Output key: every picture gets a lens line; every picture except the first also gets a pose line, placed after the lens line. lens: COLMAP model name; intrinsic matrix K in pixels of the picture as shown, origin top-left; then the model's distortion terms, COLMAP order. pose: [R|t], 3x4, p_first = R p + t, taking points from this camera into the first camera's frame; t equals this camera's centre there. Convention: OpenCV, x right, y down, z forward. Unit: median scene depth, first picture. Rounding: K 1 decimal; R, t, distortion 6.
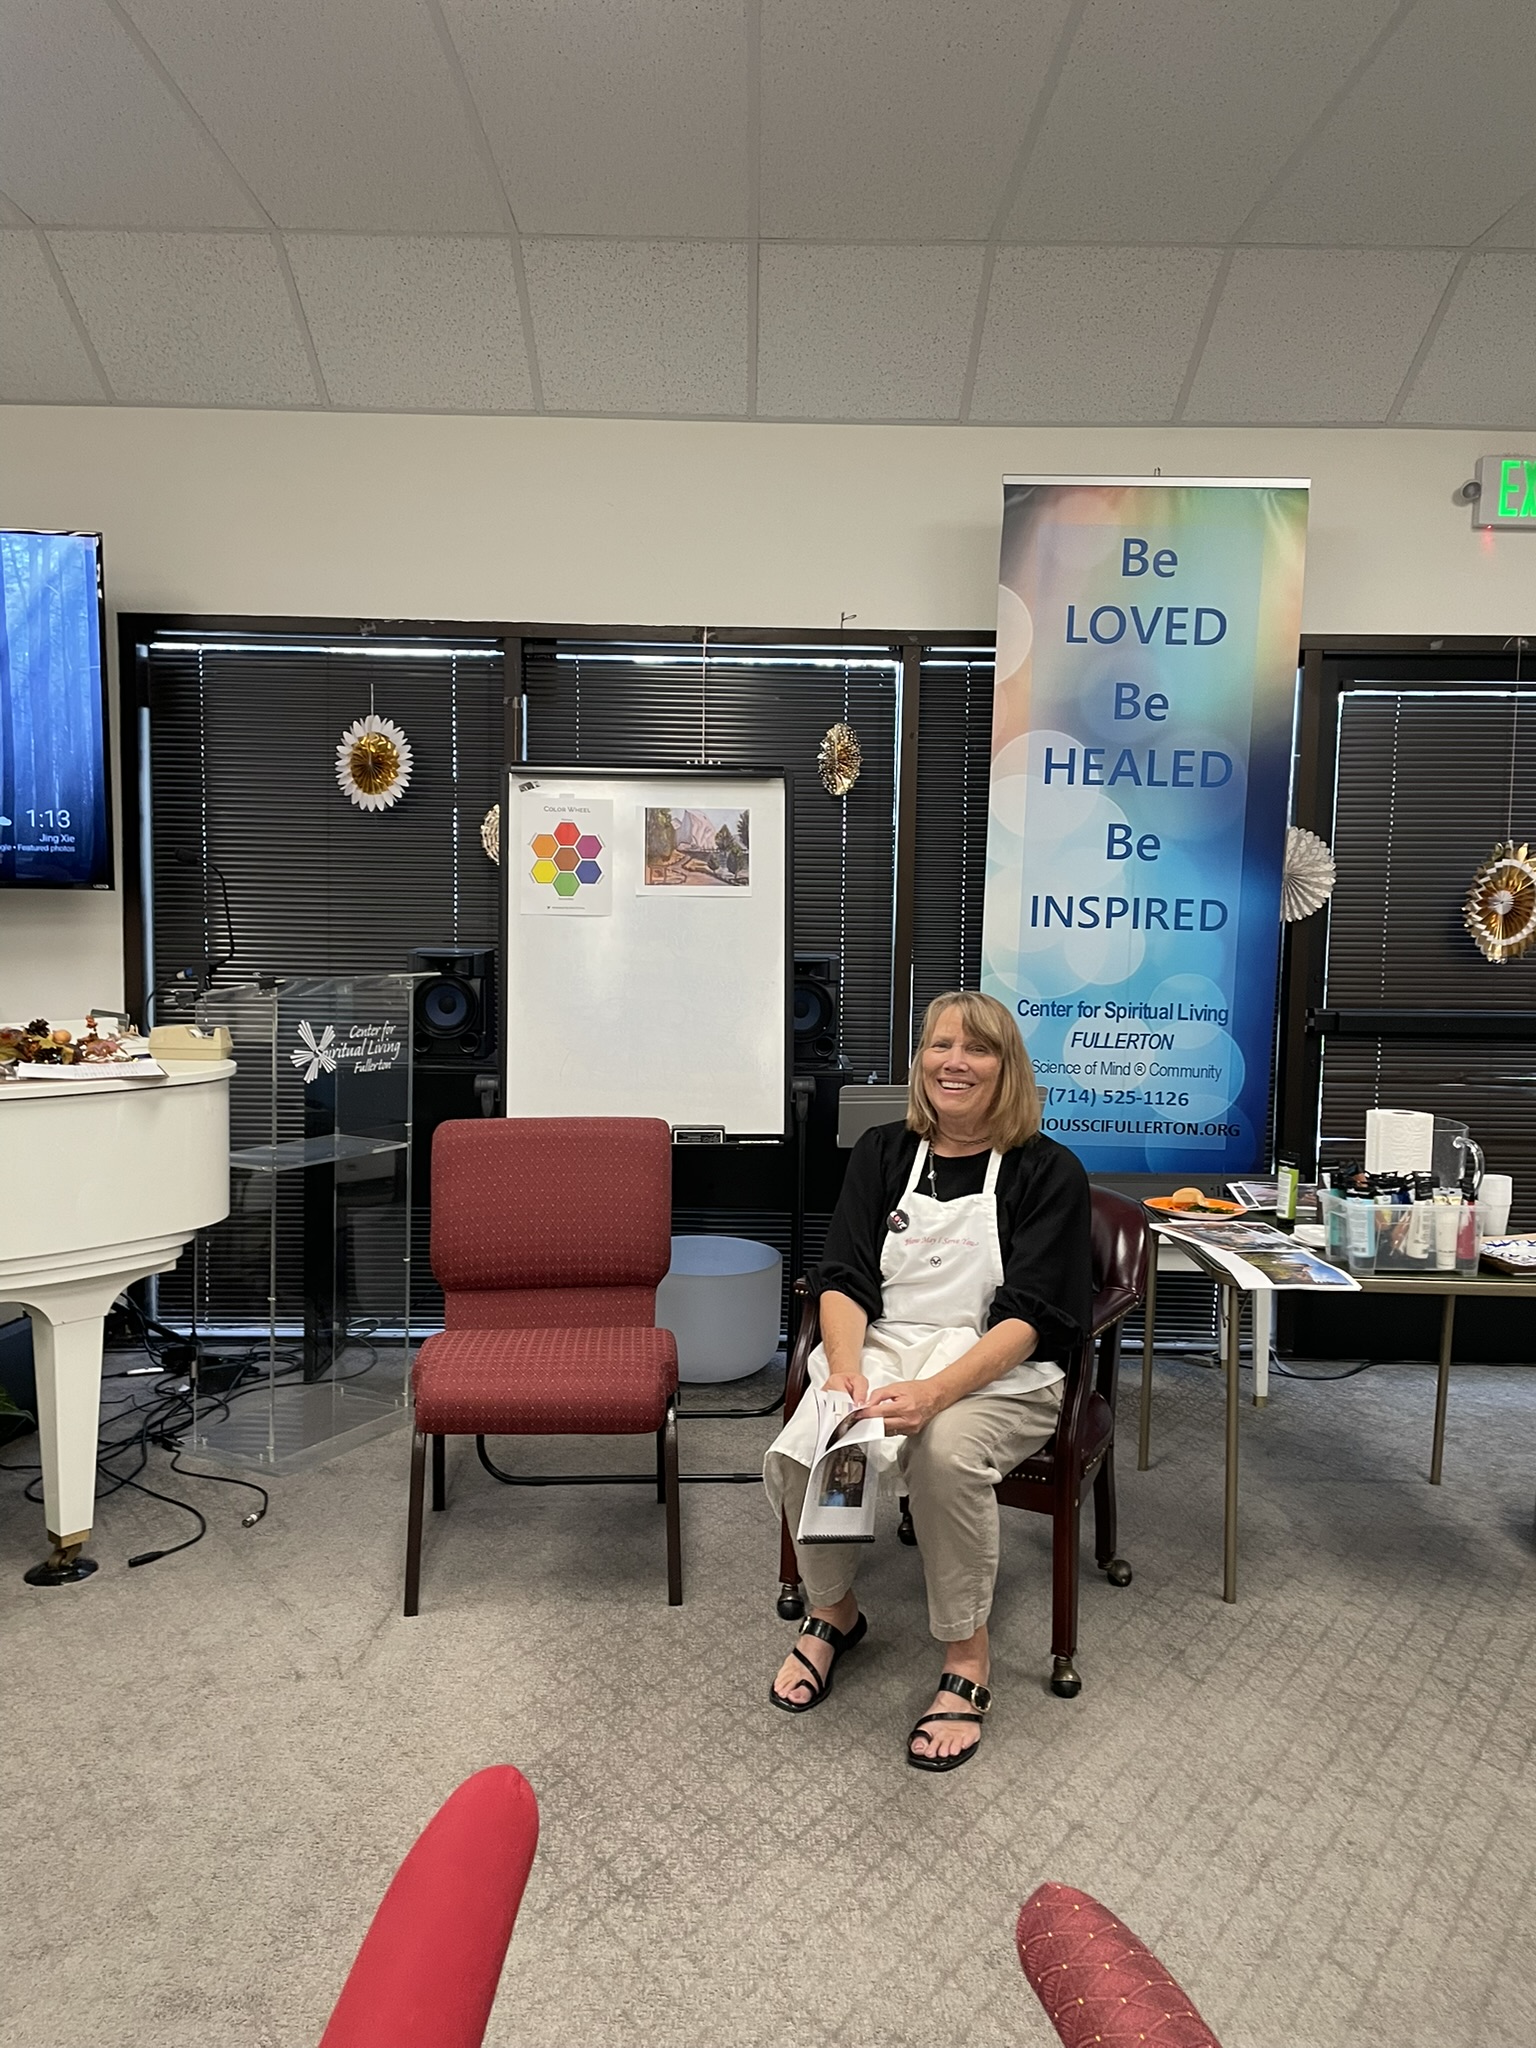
lens RADIAL K [[1574.4, 0, 768.0], [0, 1574.4, 1024.0], [0, 0, 1]] dist [0.083072, -0.103582]
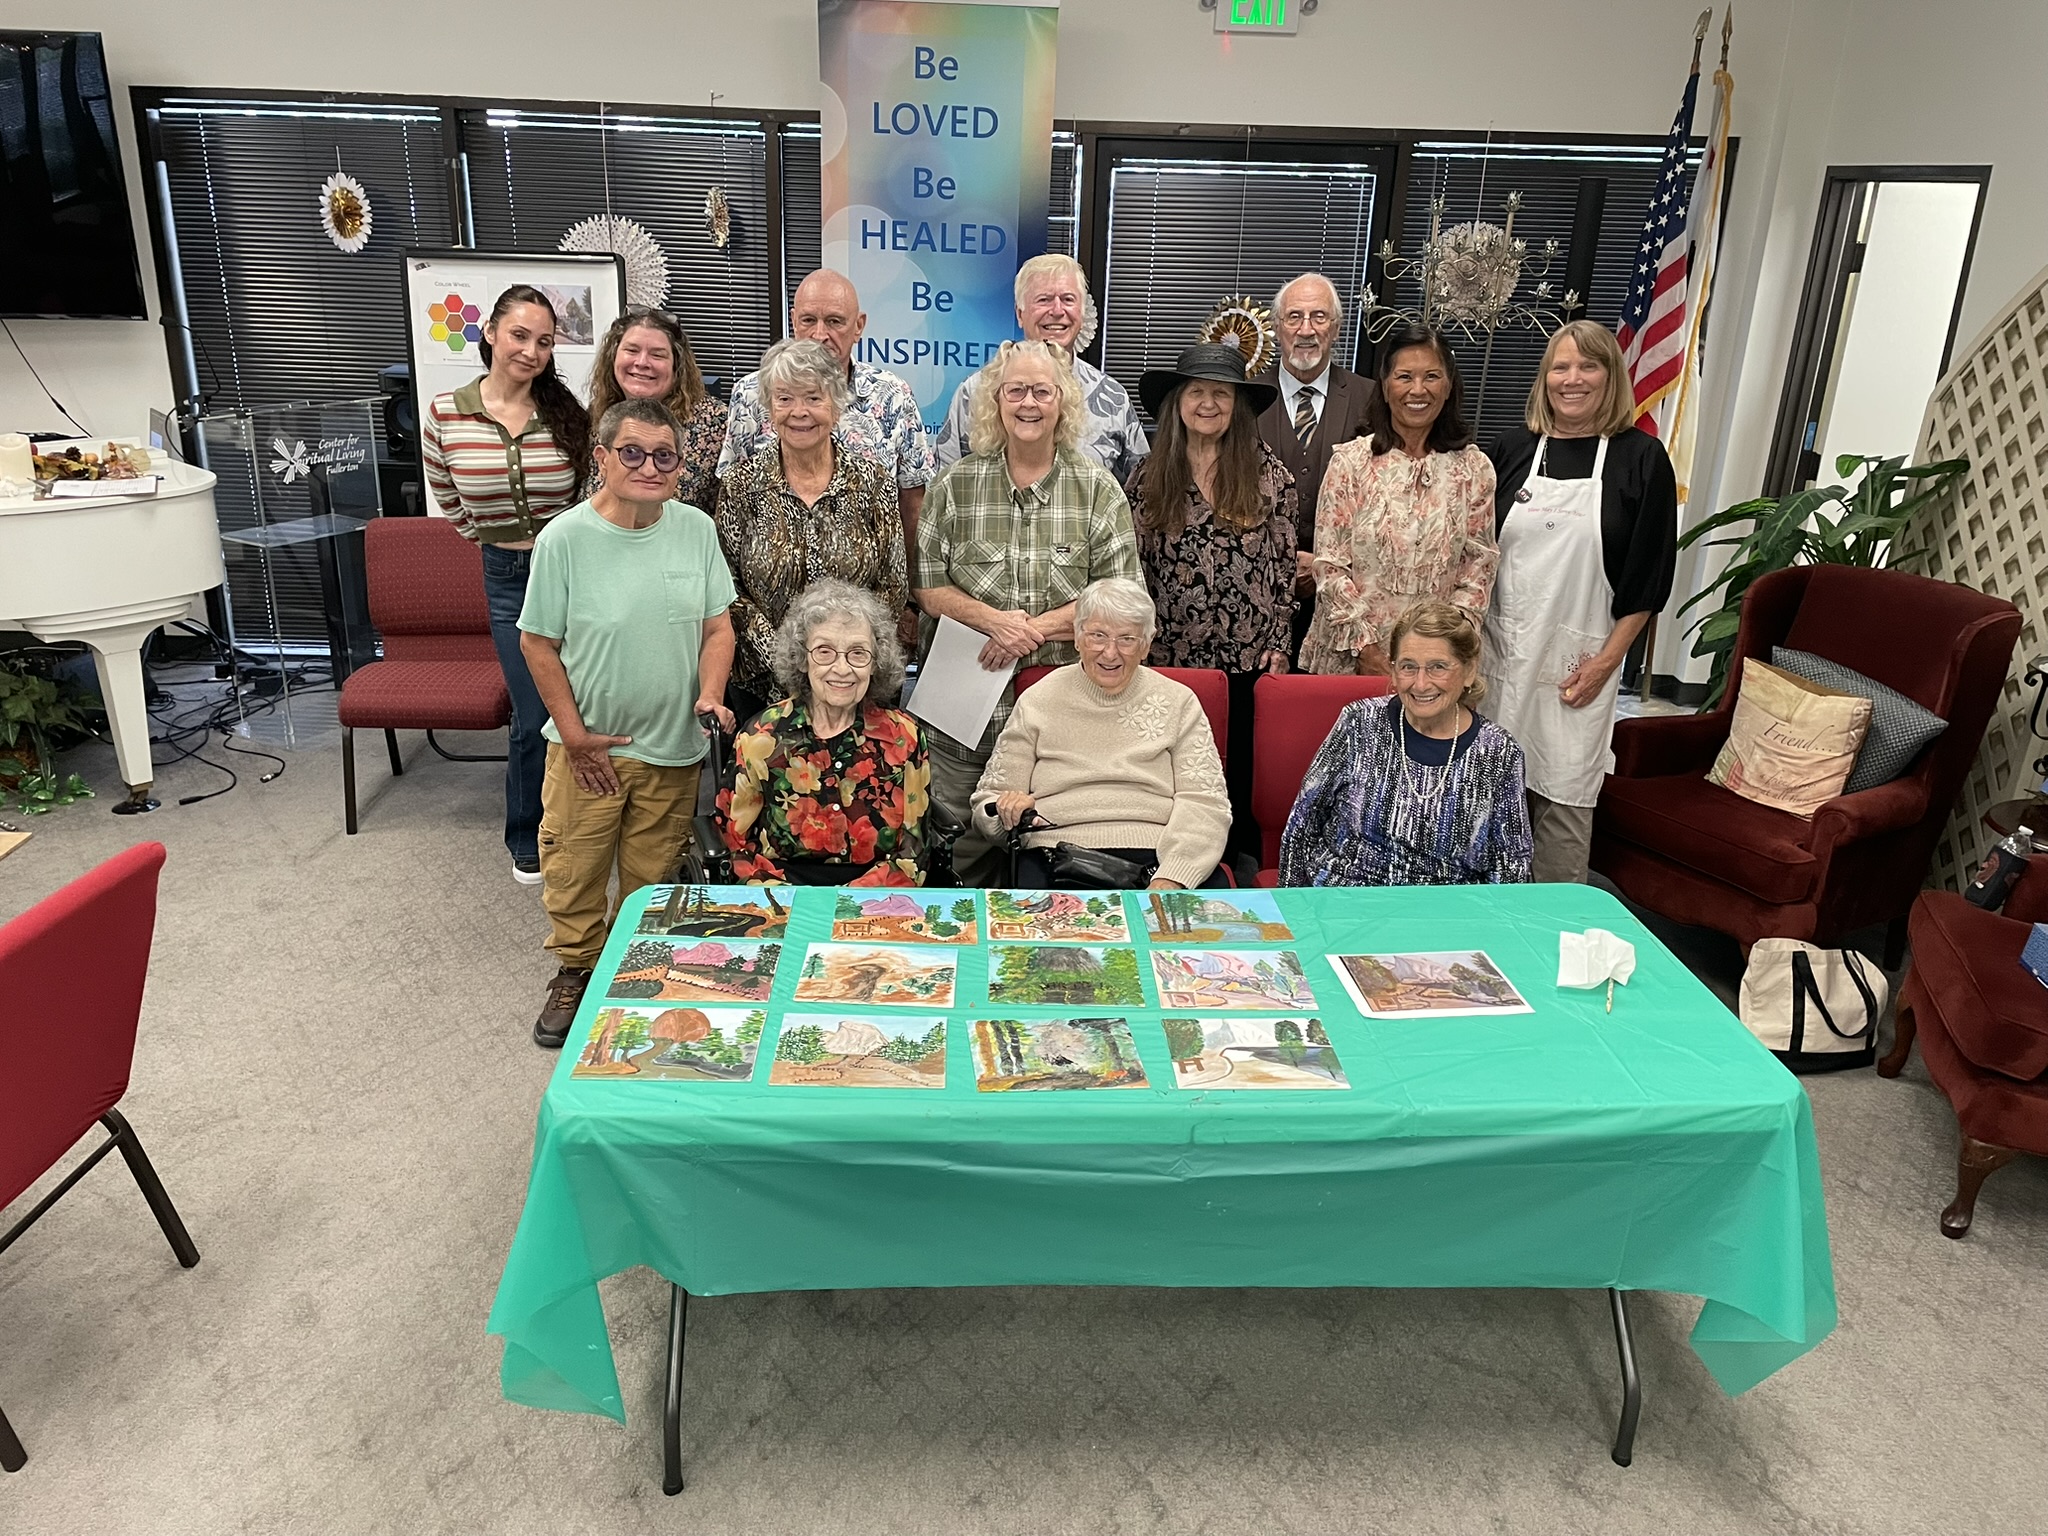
lens RADIAL K [[1574.4, 0, 1024.0], [0, 1574.4, 768.0], [0, 0, 1]] dist [0.083072, -0.103582]
pose [[0.999869, 0.013509, 0.008945, 0.306368], [-0.015437, 0.961941, 0.272819, -0.101002], [-0.004919, -0.272921, 0.962024, -0.374145]]
